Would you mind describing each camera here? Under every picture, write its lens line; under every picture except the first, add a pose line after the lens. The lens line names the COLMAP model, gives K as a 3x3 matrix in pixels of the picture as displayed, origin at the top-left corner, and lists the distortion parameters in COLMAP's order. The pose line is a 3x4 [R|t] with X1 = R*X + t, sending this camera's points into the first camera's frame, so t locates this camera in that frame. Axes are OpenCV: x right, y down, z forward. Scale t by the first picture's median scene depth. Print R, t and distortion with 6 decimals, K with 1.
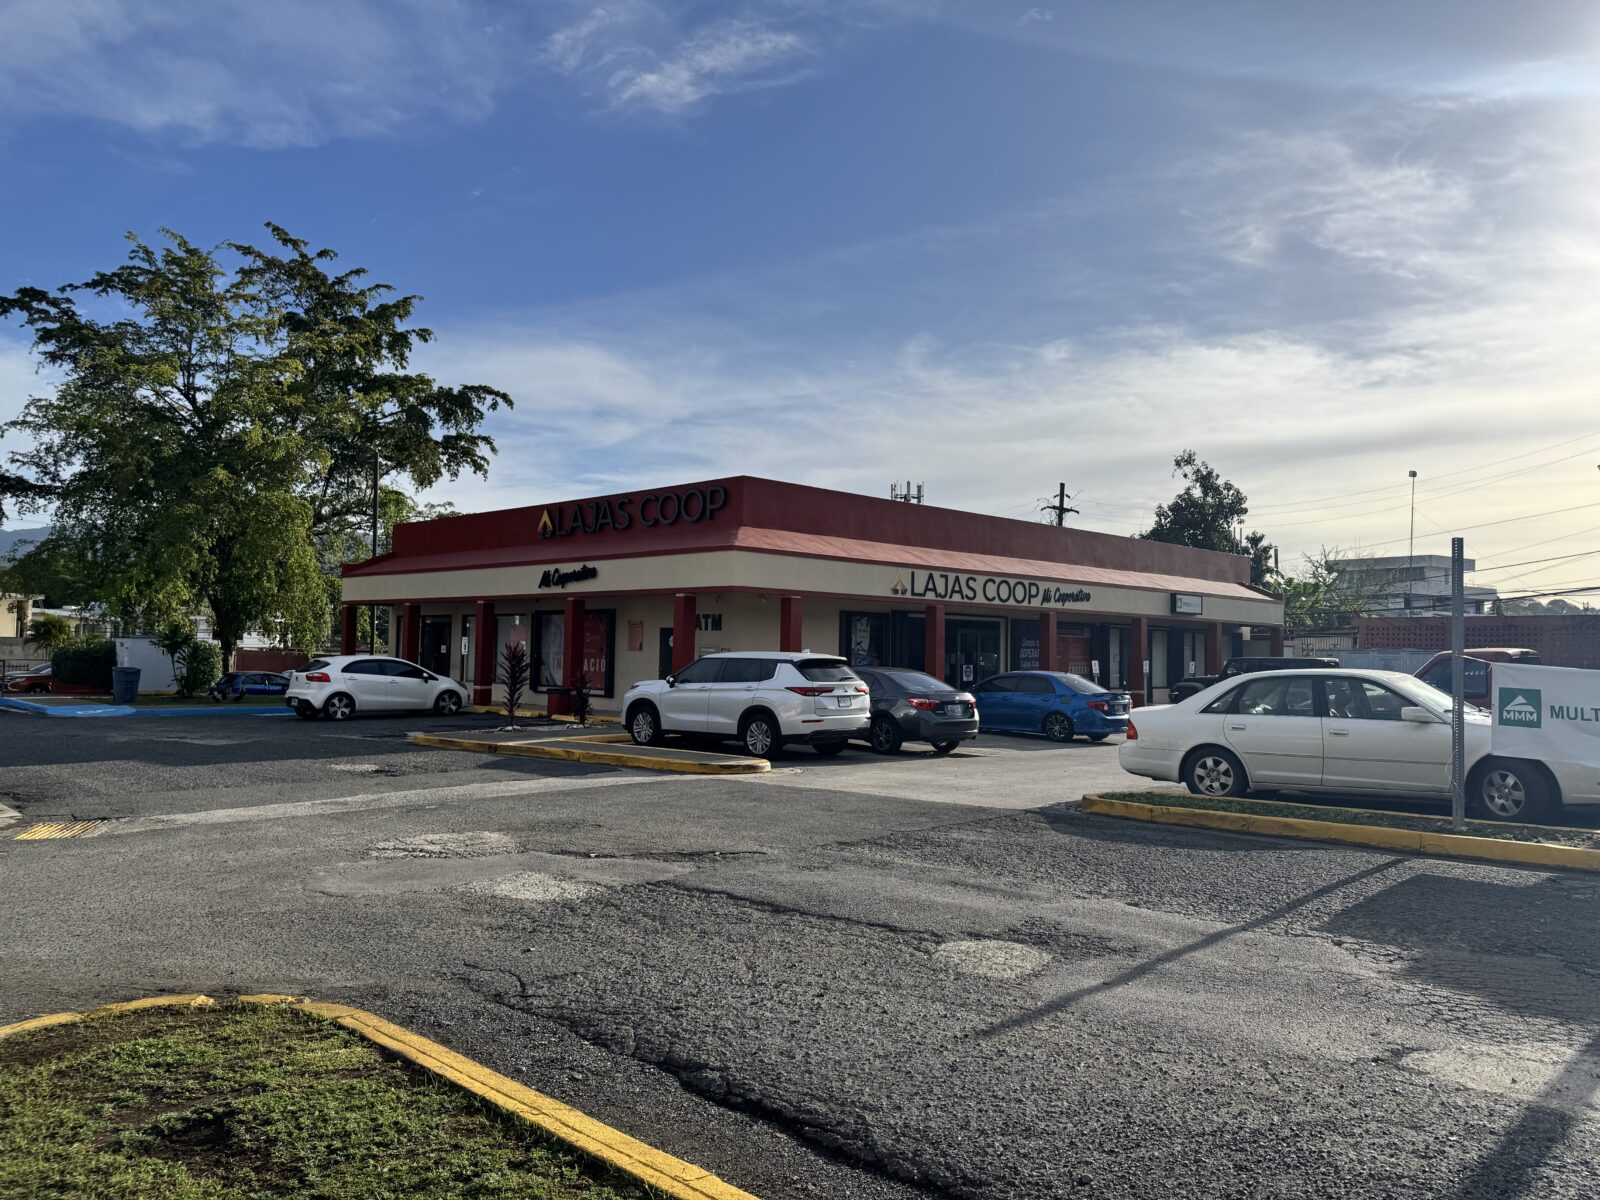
lens RADIAL K [[1127.6, 0, 800.0], [0, 1127.6, 600.0], [0, 0, 1]] dist [0.074705, -0.089760]
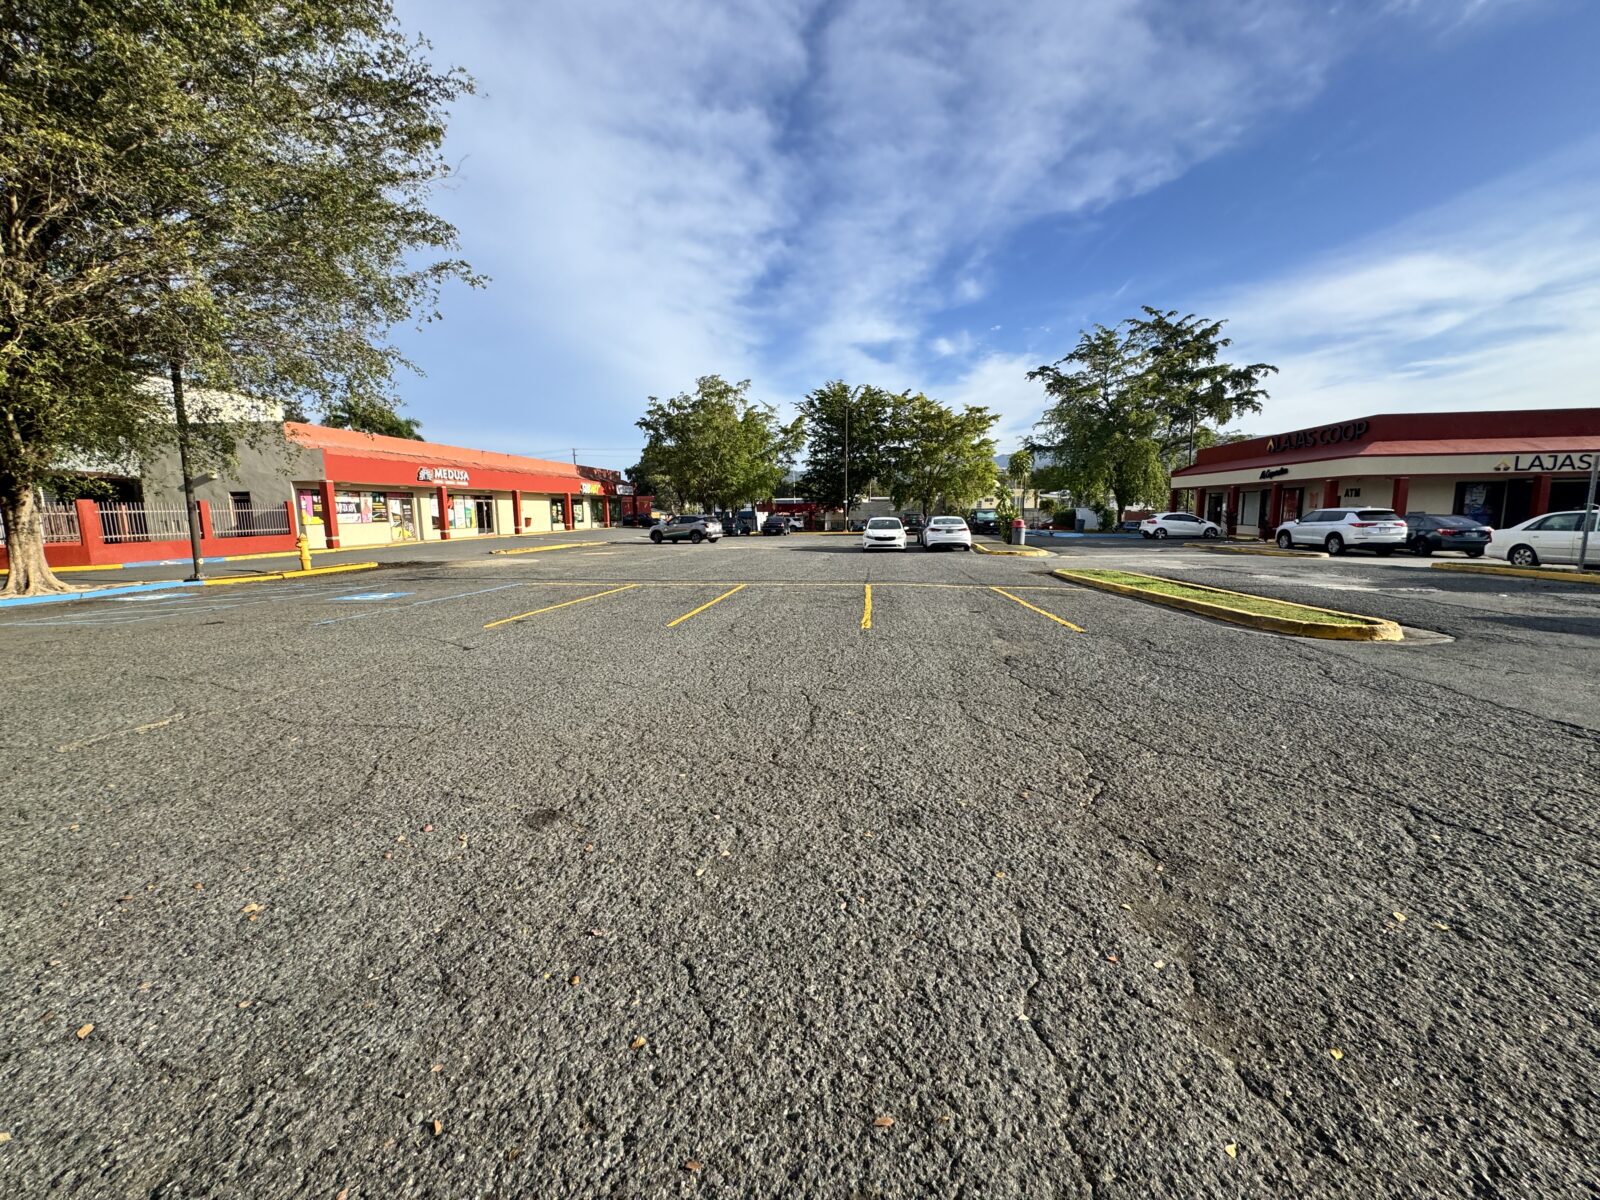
lens RADIAL K [[639.1, 0, 801.9], [0, 639.1, 590.8], [0, 0, 1]] dist [-0.000595, 0.000033]
pose [[0.592256, 0.077703, -0.801995, 0.161441], [0.057426, 0.988738, 0.138203, -0.012701], [0.803701, -0.127907, 0.581123, -0.279870]]
